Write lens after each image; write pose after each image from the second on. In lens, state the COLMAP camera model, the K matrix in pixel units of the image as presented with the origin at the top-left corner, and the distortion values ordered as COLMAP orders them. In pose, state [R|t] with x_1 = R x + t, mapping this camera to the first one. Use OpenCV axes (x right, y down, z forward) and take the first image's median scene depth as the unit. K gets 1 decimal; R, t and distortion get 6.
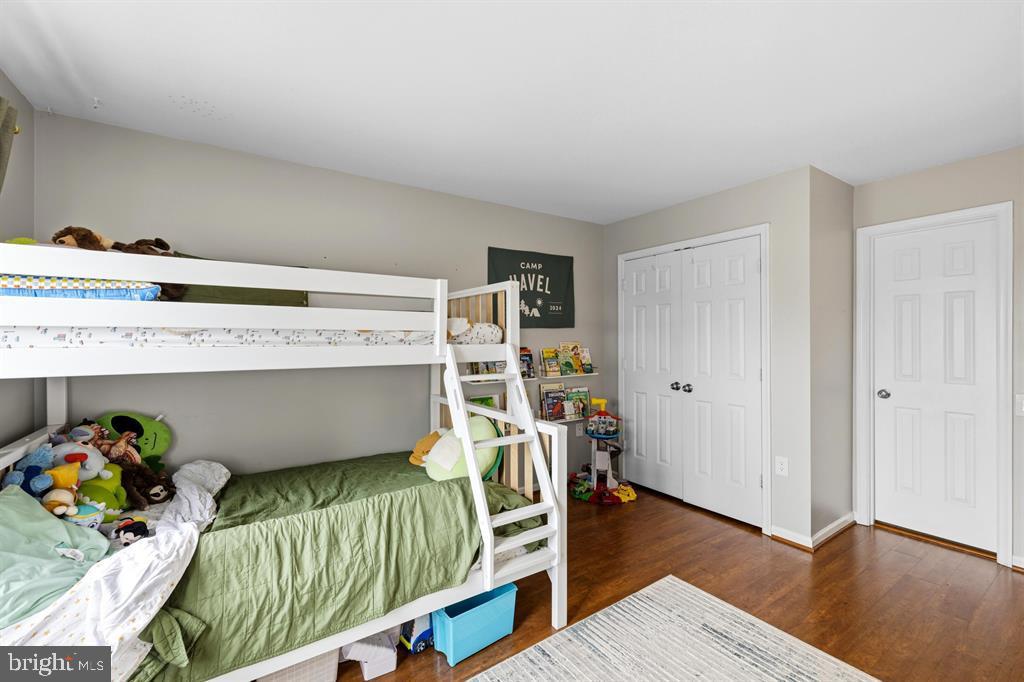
lens RADIAL K [[430.2, 0, 511.1], [0, 430.2, 339.0], [0, 0, 1]] dist [0.000721, -0.000176]
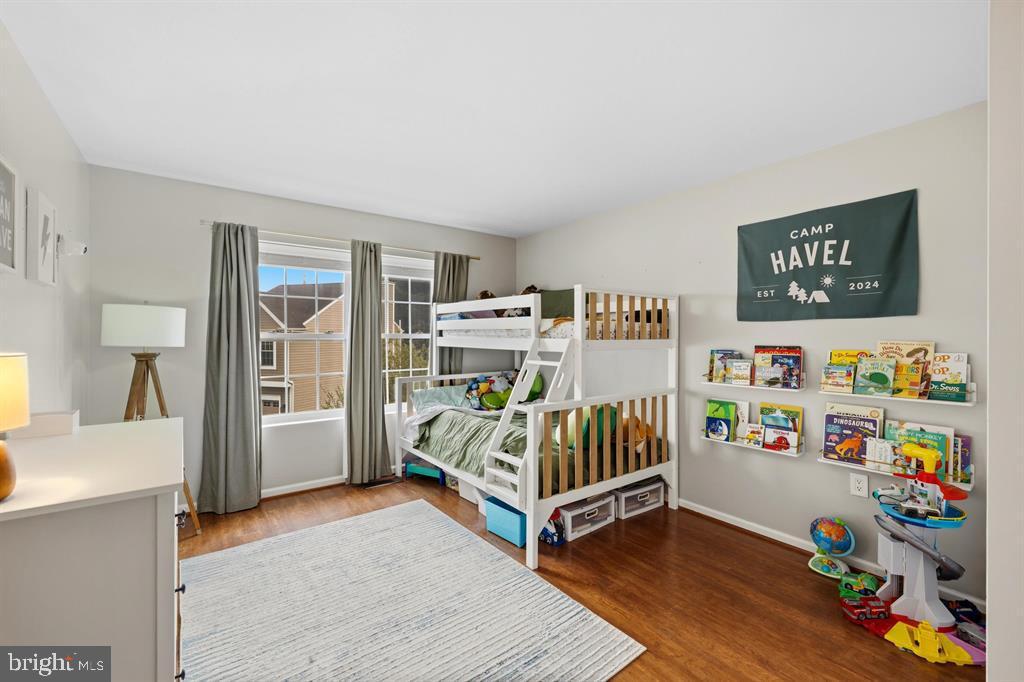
lens RADIAL K [[430.2, 0, 513.1], [0, 430.2, 336.9], [0, 0, 1]] dist [0.000721, -0.000176]
pose [[0.051848, 0.005892, -0.998638, 0.718859], [-0.002399, 0.999980, 0.005775, -0.000002], [0.998652, 0.002096, 0.051861, 0.473511]]
